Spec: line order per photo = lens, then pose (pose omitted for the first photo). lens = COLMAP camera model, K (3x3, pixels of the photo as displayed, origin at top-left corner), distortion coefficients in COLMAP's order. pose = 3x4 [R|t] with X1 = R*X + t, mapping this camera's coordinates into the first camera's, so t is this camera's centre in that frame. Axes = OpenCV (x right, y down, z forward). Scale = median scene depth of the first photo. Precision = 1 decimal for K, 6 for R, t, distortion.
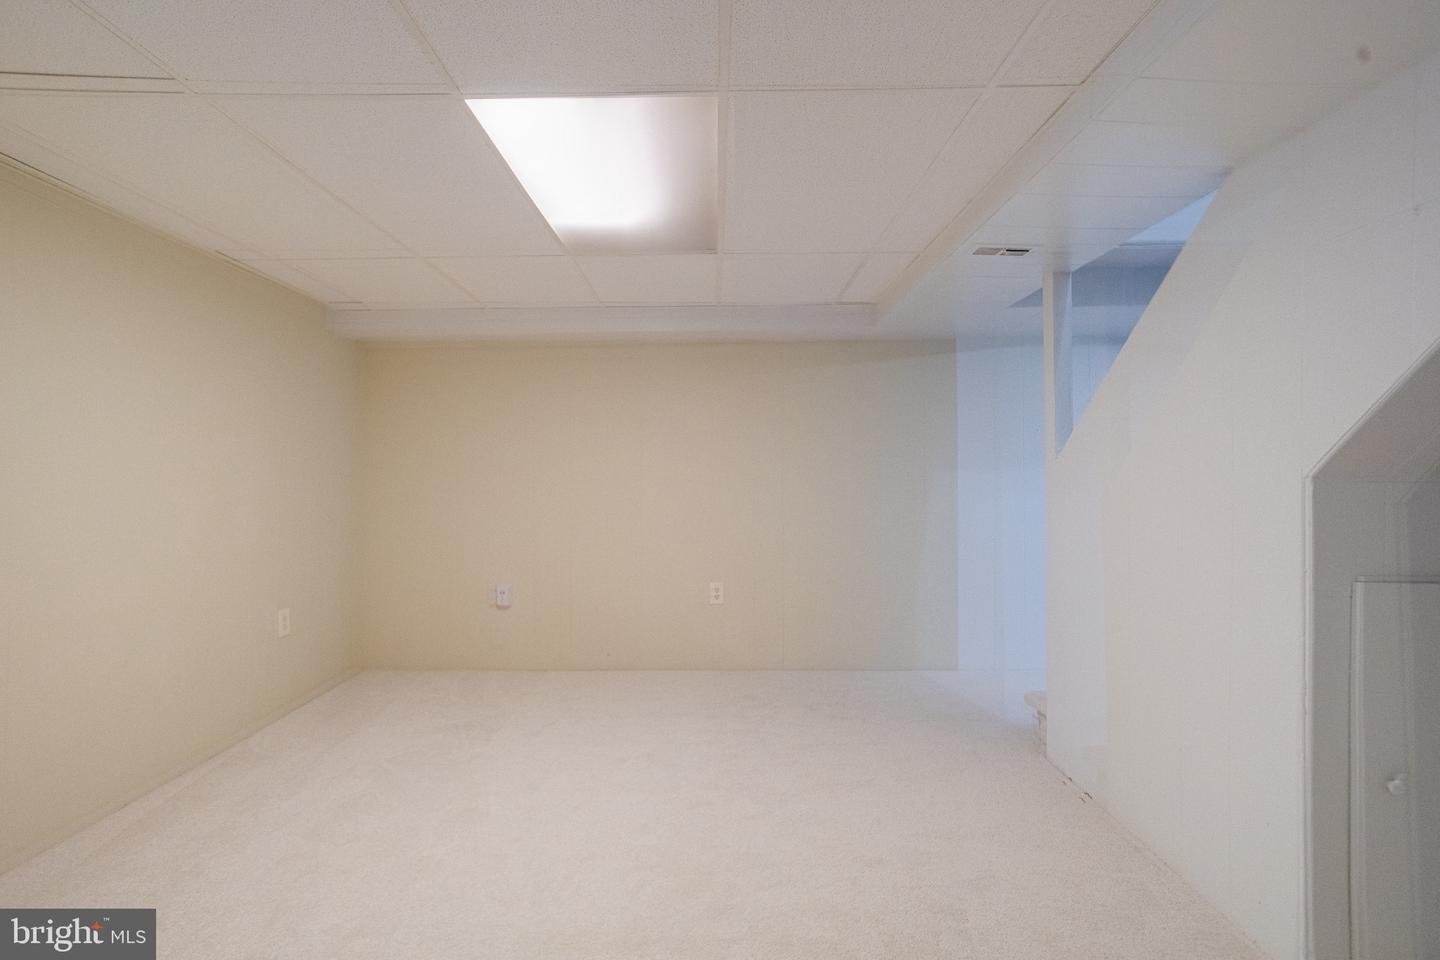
lens RADIAL K [[692.4, 0, 721.2], [0, 692.4, 483.9], [0, 0, 1]] dist [-0.029952, 0.000596]
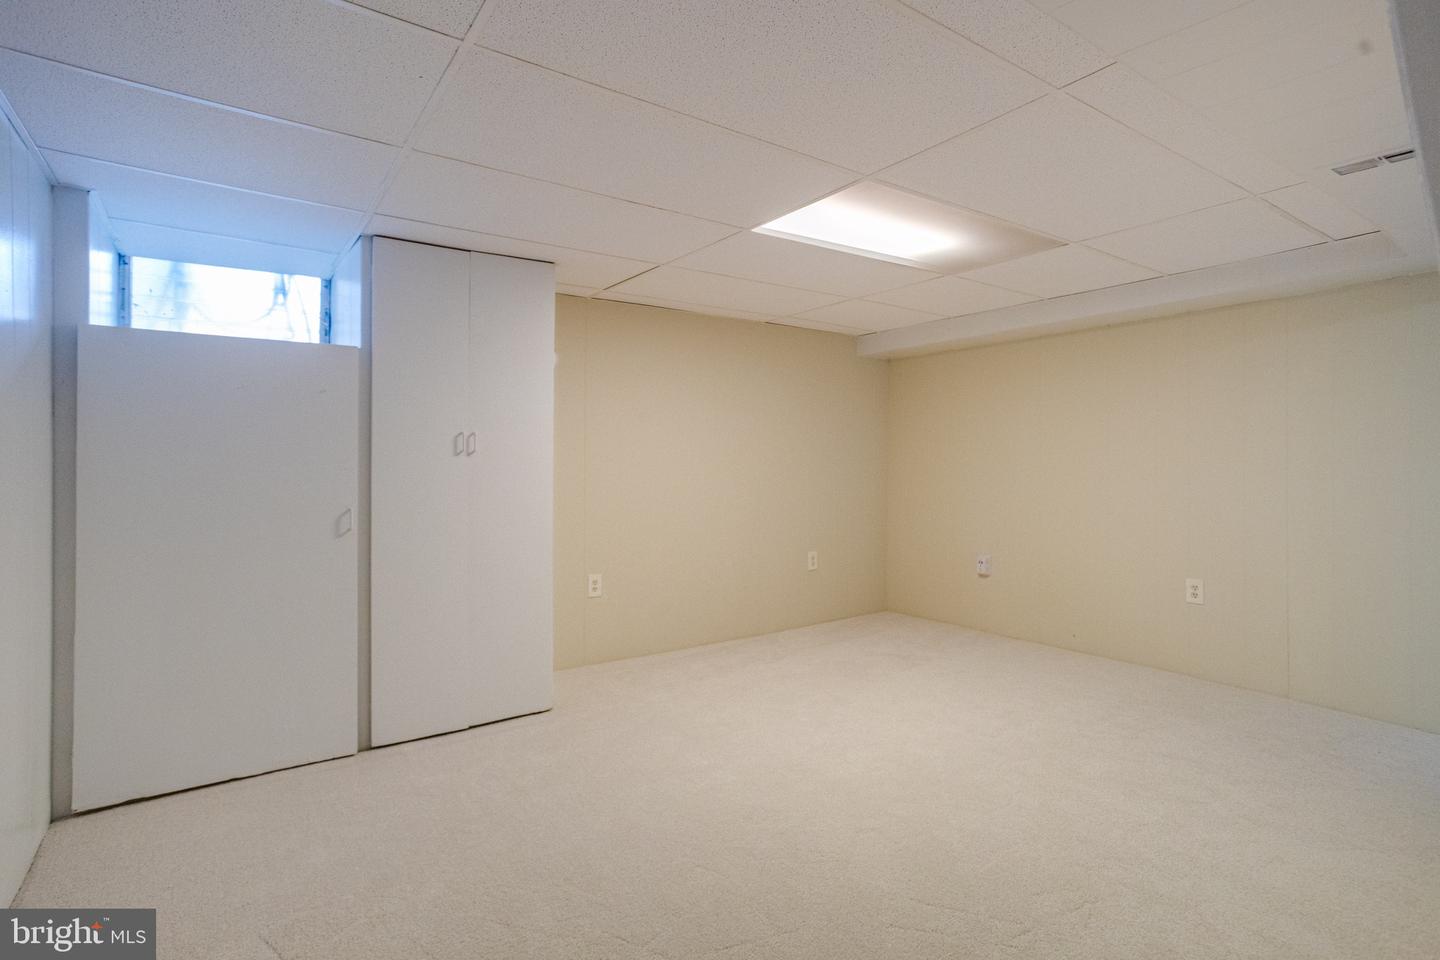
lens RADIAL K [[692.4, 0, 721.2], [0, 692.4, 483.9], [0, 0, 1]] dist [-0.029952, 0.000596]
pose [[0.580042, 0.026211, -0.814165, 0.358871], [-0.009678, 0.999633, 0.025288, 0.002442], [0.814529, -0.006789, 0.580083, -0.014599]]
